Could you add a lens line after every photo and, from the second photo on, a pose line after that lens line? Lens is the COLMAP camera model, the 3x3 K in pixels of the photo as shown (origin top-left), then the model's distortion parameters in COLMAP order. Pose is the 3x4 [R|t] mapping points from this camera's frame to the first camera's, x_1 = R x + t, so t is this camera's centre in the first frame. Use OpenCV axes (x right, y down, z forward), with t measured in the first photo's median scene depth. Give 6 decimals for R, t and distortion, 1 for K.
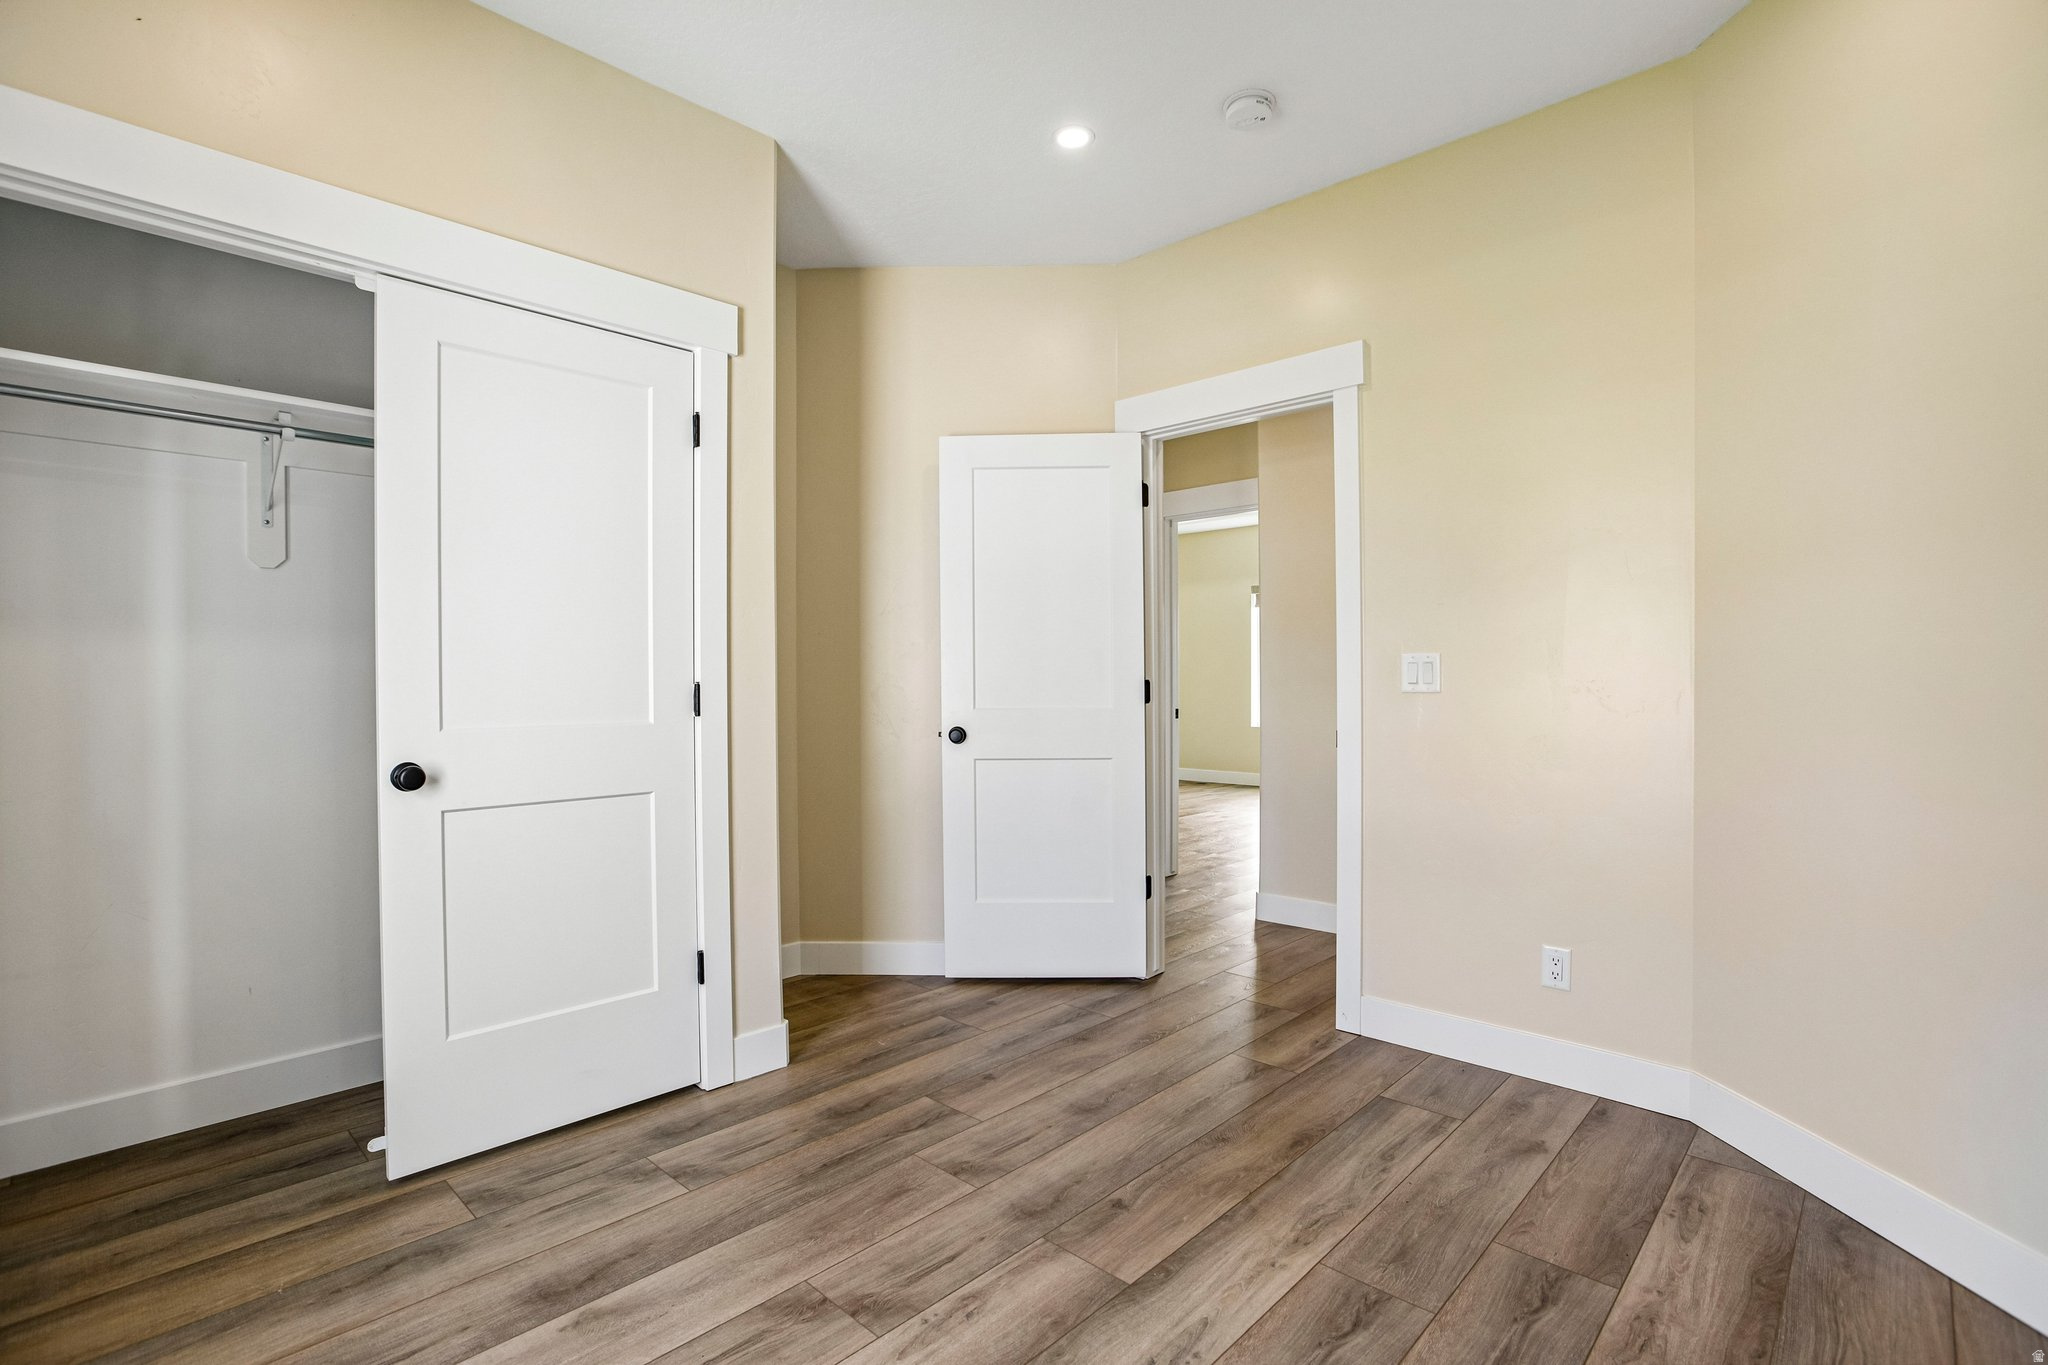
lens RADIAL K [[987.0, 0, 1021.1], [0, 987.0, 661.4], [0, 0, 1]] dist [-0.047660, 0.017019]
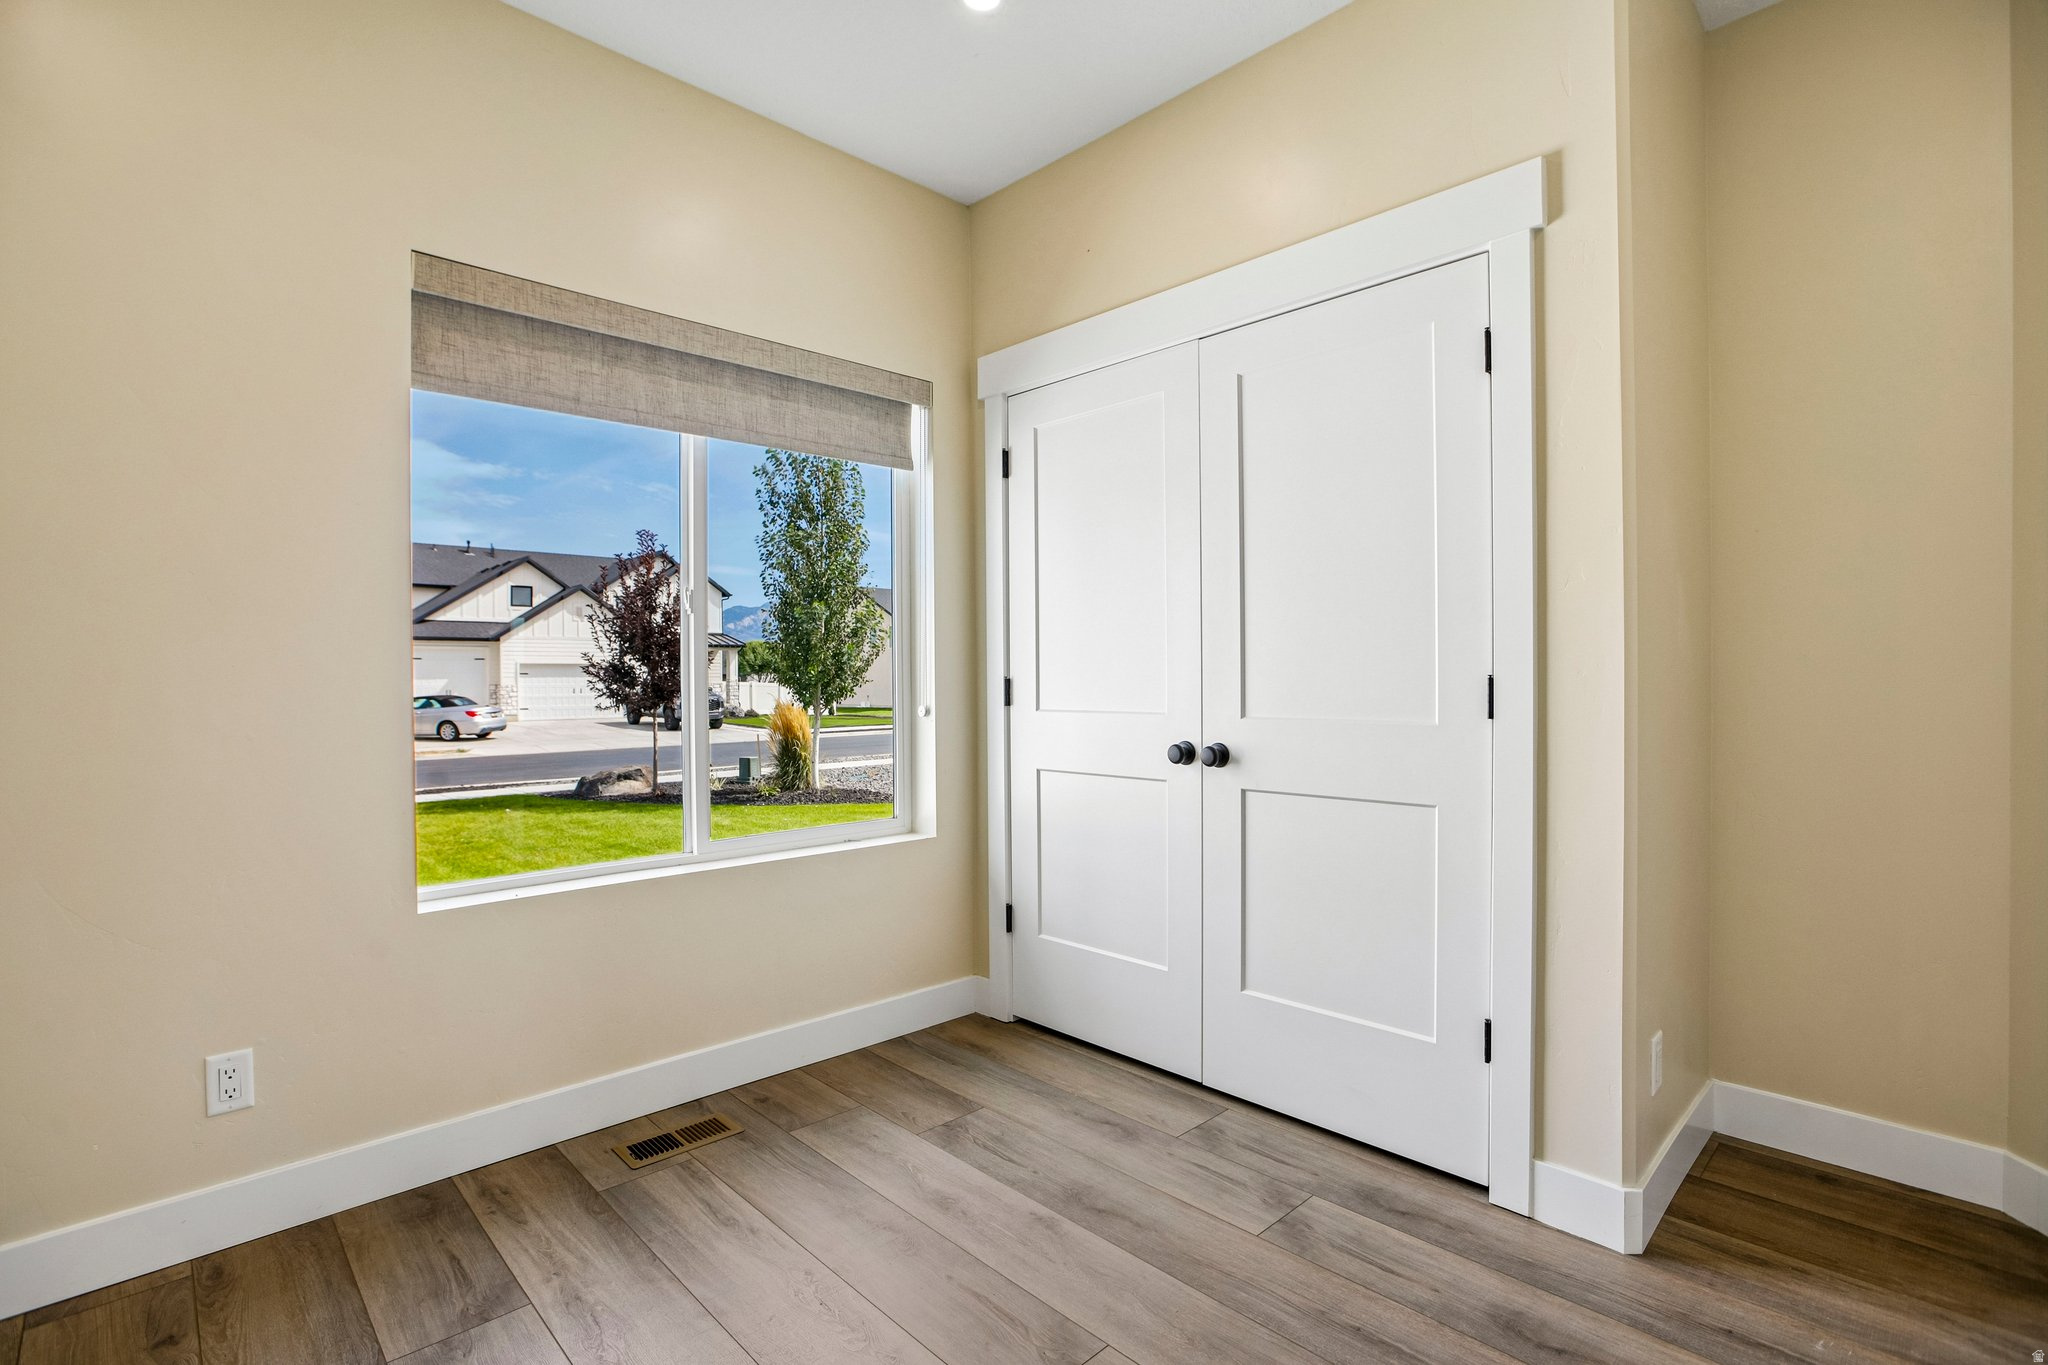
lens RADIAL K [[987.0, 0, 1038.8], [0, 987.0, 676.3], [0, 0, 1]] dist [-0.047660, 0.017019]
pose [[-0.056052, 0.008882, -0.998388, 0.547120], [0.016887, 0.999826, 0.007947, 0.010910], [0.998285, -0.016414, -0.056192, 0.815481]]
